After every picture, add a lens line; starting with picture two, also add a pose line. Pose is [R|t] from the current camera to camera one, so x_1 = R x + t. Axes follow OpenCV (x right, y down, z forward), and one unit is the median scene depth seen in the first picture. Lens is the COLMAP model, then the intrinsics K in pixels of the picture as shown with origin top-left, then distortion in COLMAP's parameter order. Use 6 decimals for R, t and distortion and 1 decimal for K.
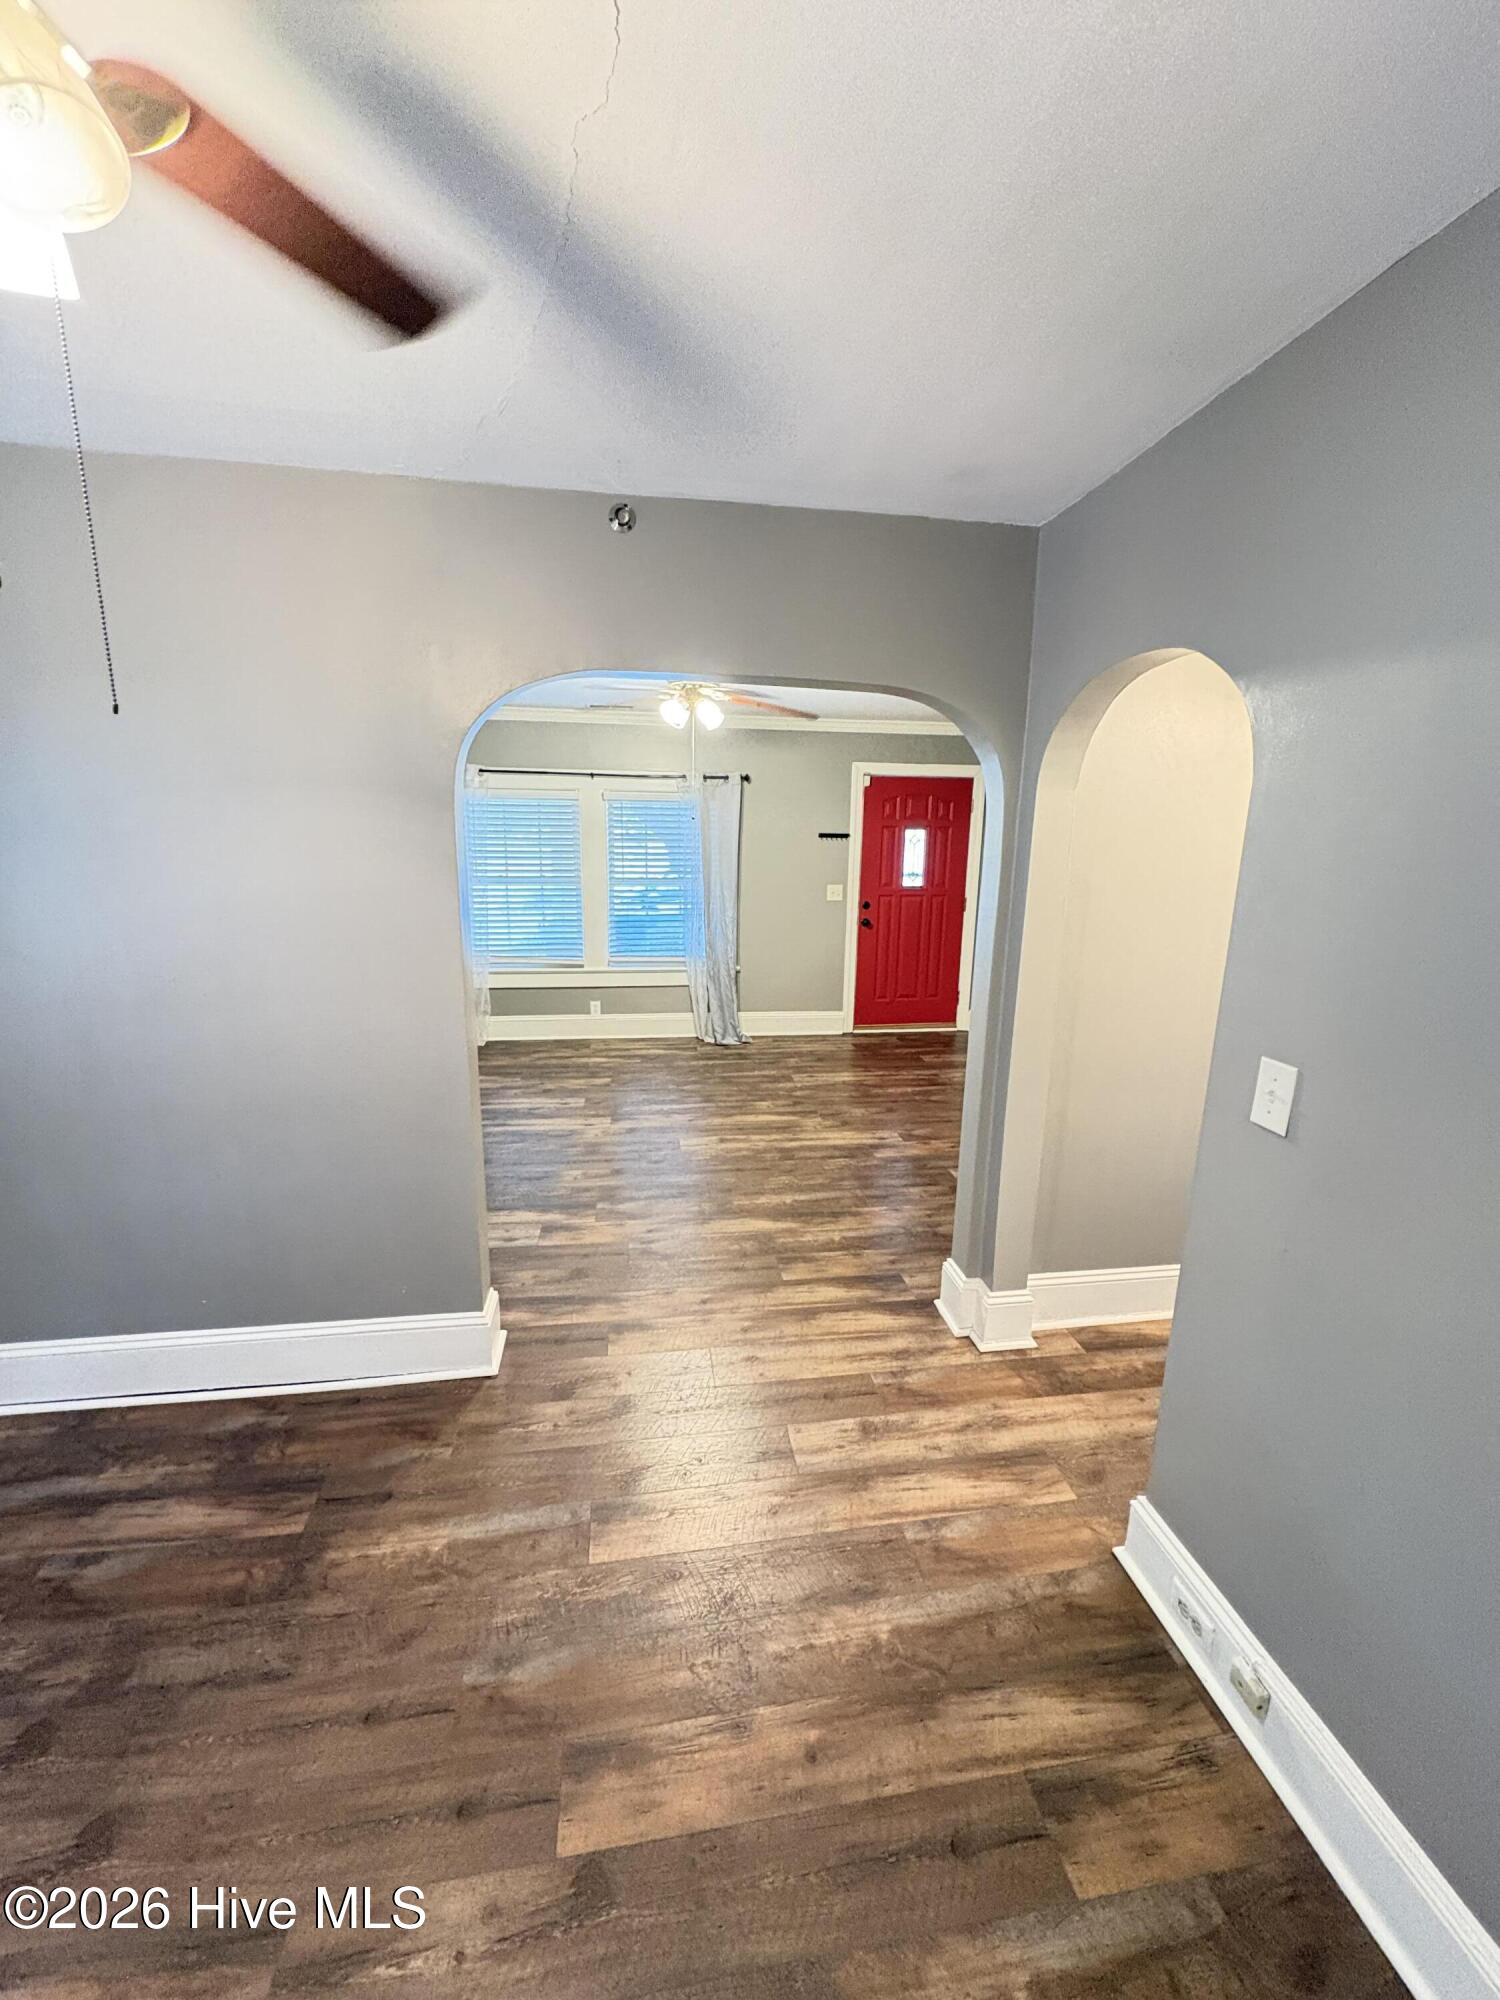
lens RADIAL K [[792.5, 0, 750.0], [0, 792.5, 1000.0], [0, 0, 1]] dist [-0.001091, 0.000367]
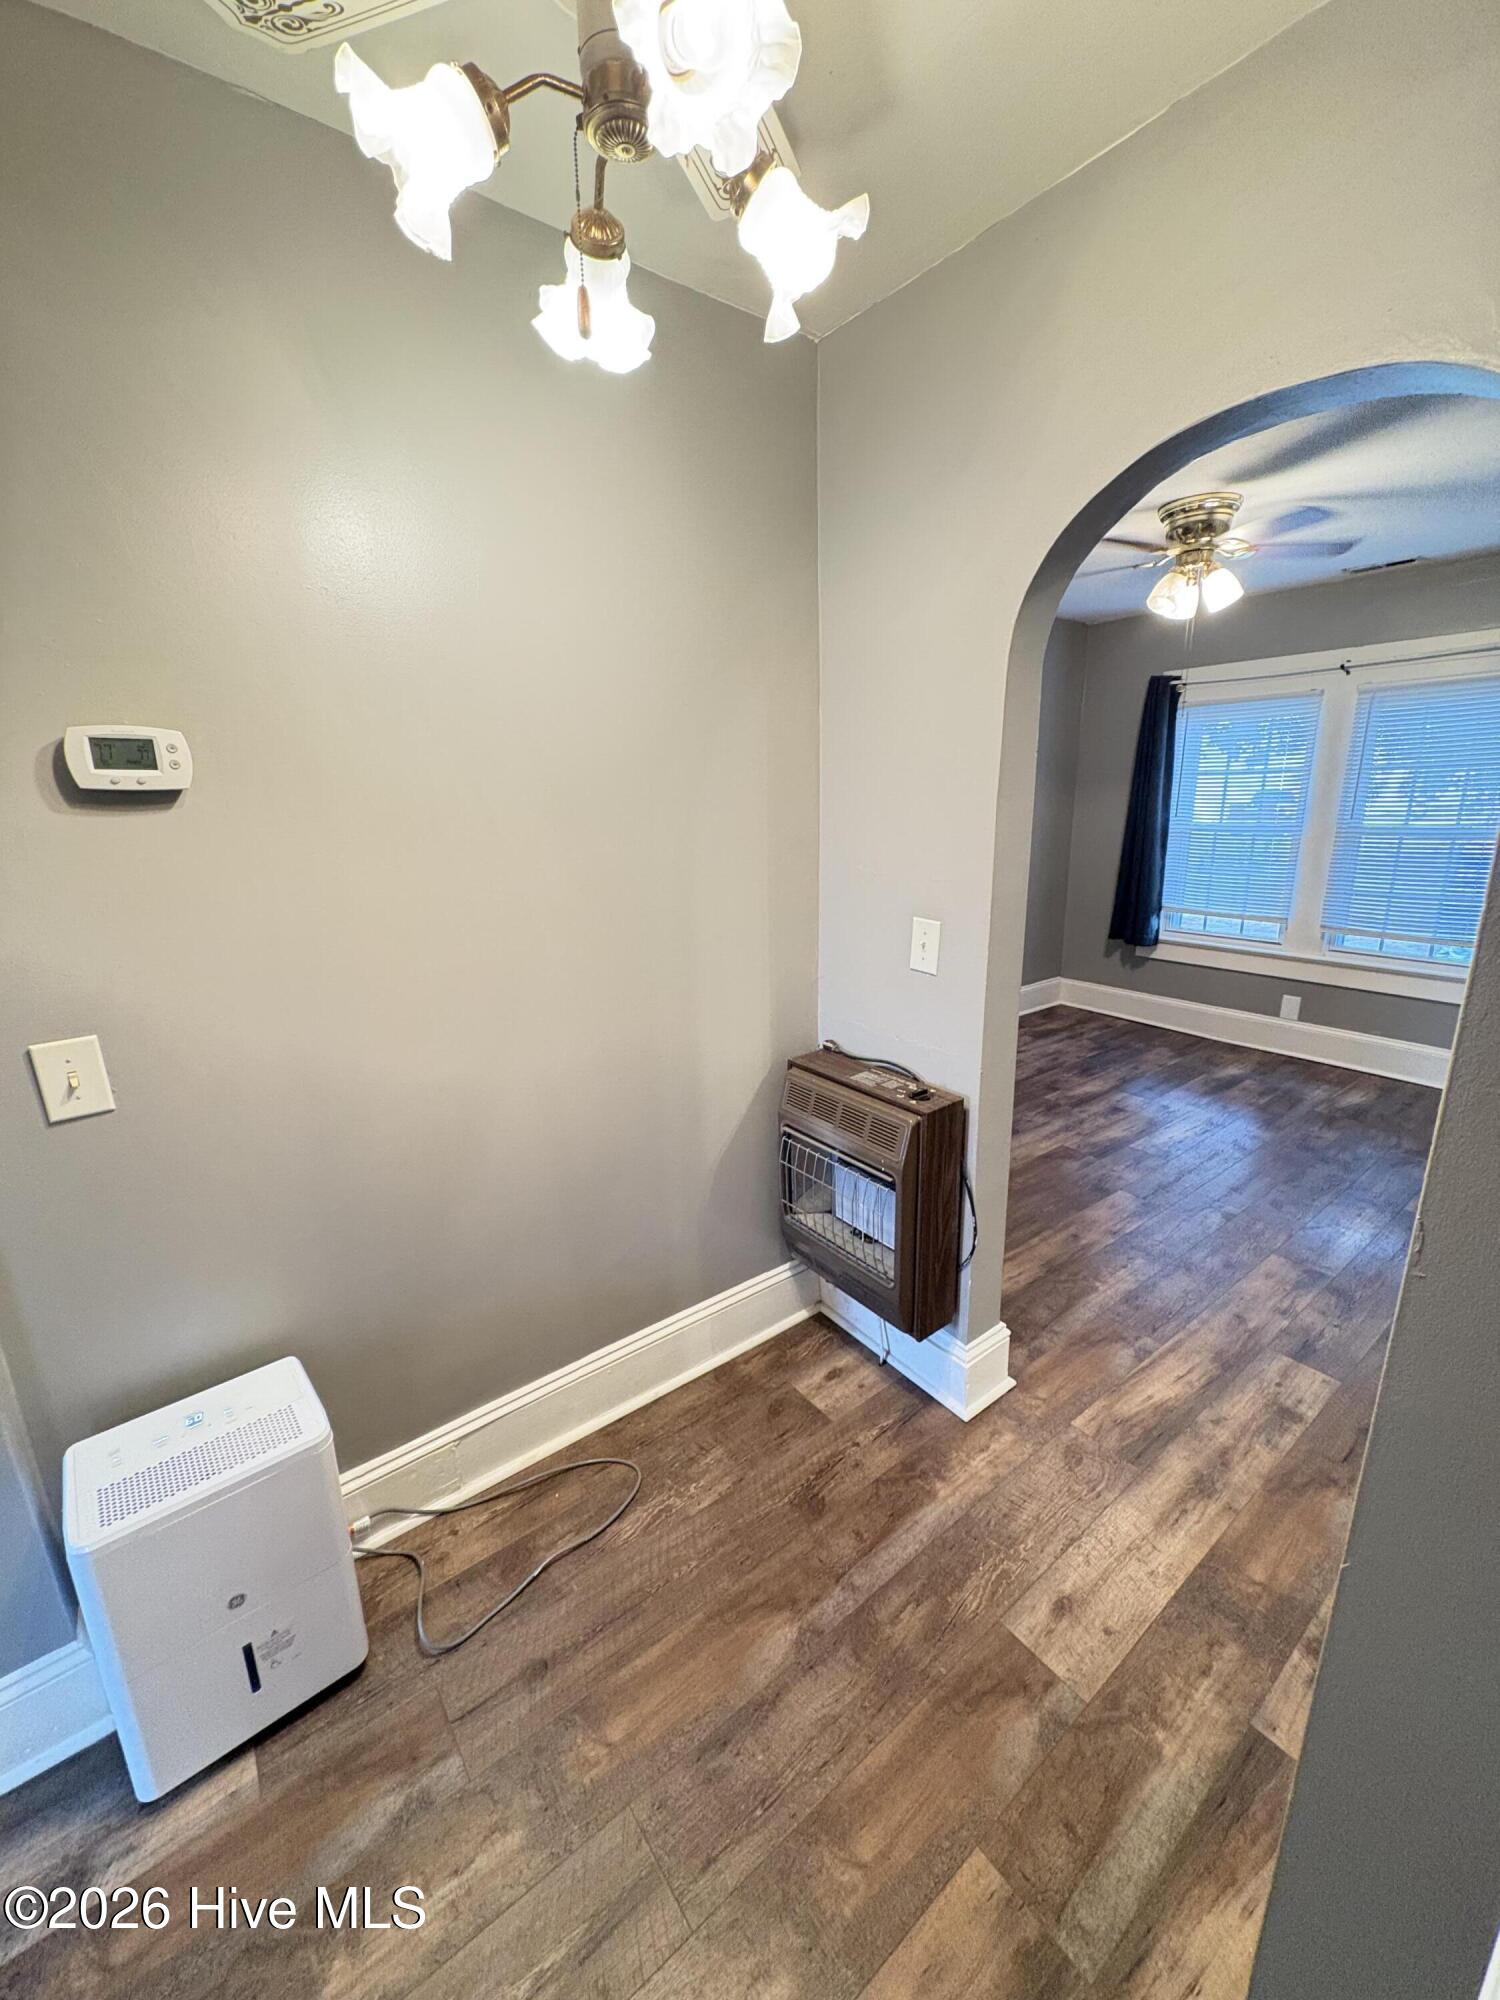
lens RADIAL K [[792.5, 0, 750.0], [0, 792.5, 1000.0], [0, 0, 1]] dist [-0.001091, 0.000367]
pose [[-0.874728, 0.122873, -0.468778, 0.665562], [-0.097691, 0.902756, 0.418913, -0.116716], [0.474665, 0.412231, -0.777663, 0.787781]]
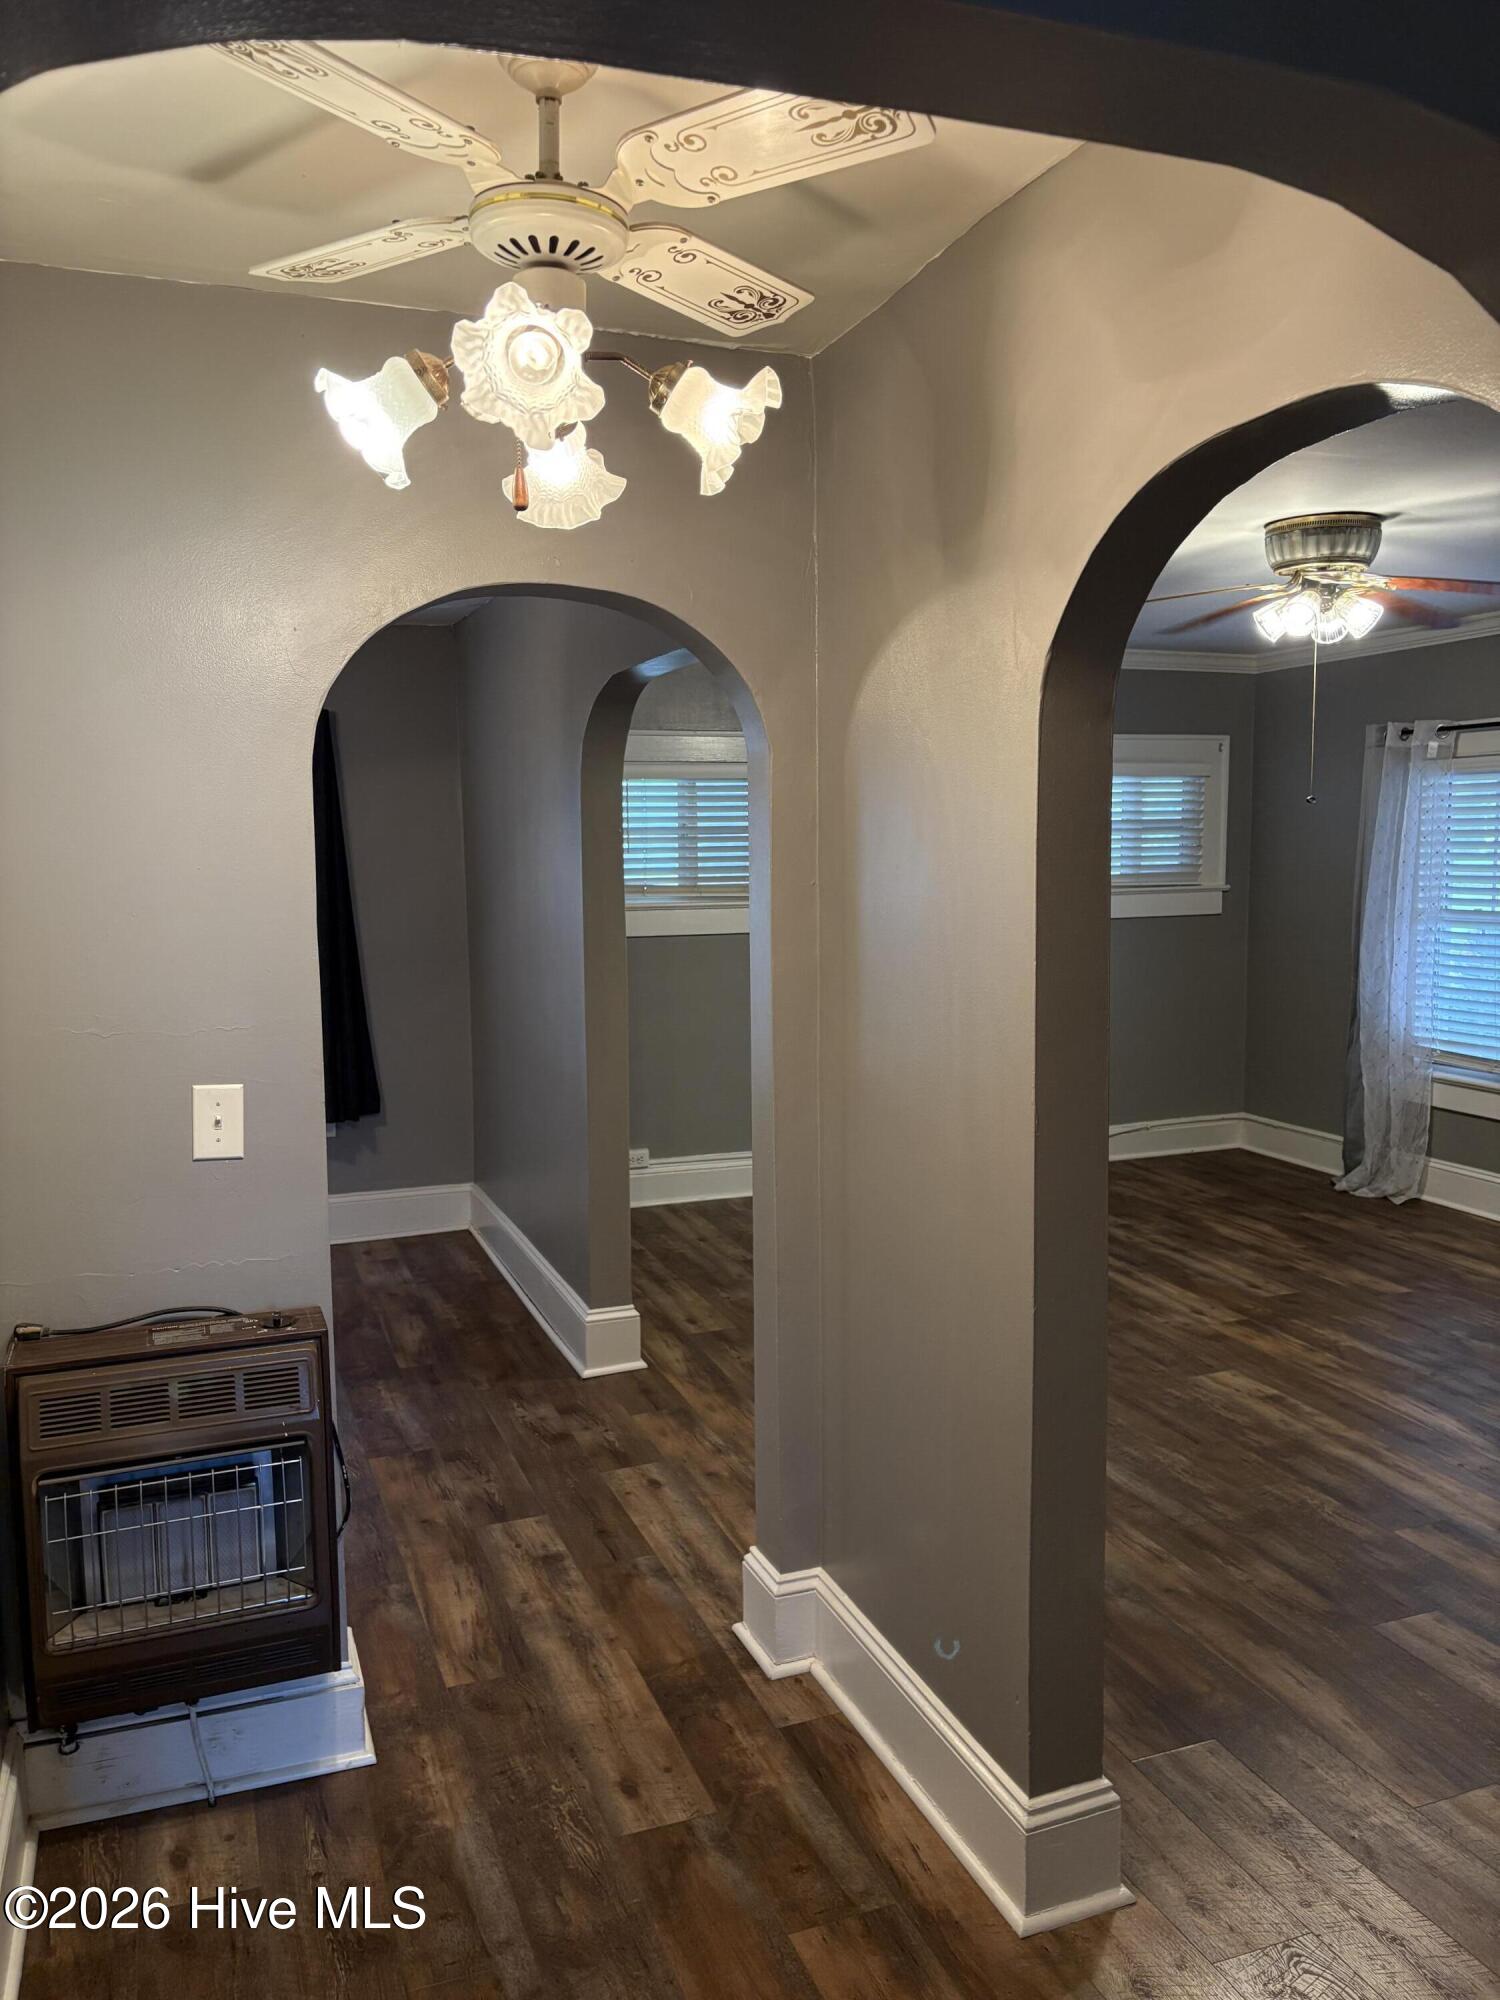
lens RADIAL K [[1513.0, 0, 749.1], [0, 1513.0, 999.2], [0, 0, 1]] dist [0.020337, 0.001478]
pose [[0.215010, 0.083458, -0.973039, 1.065562], [-0.190707, 0.980749, 0.041979, -0.075172], [0.957811, 0.176539, 0.226786, 0.484847]]
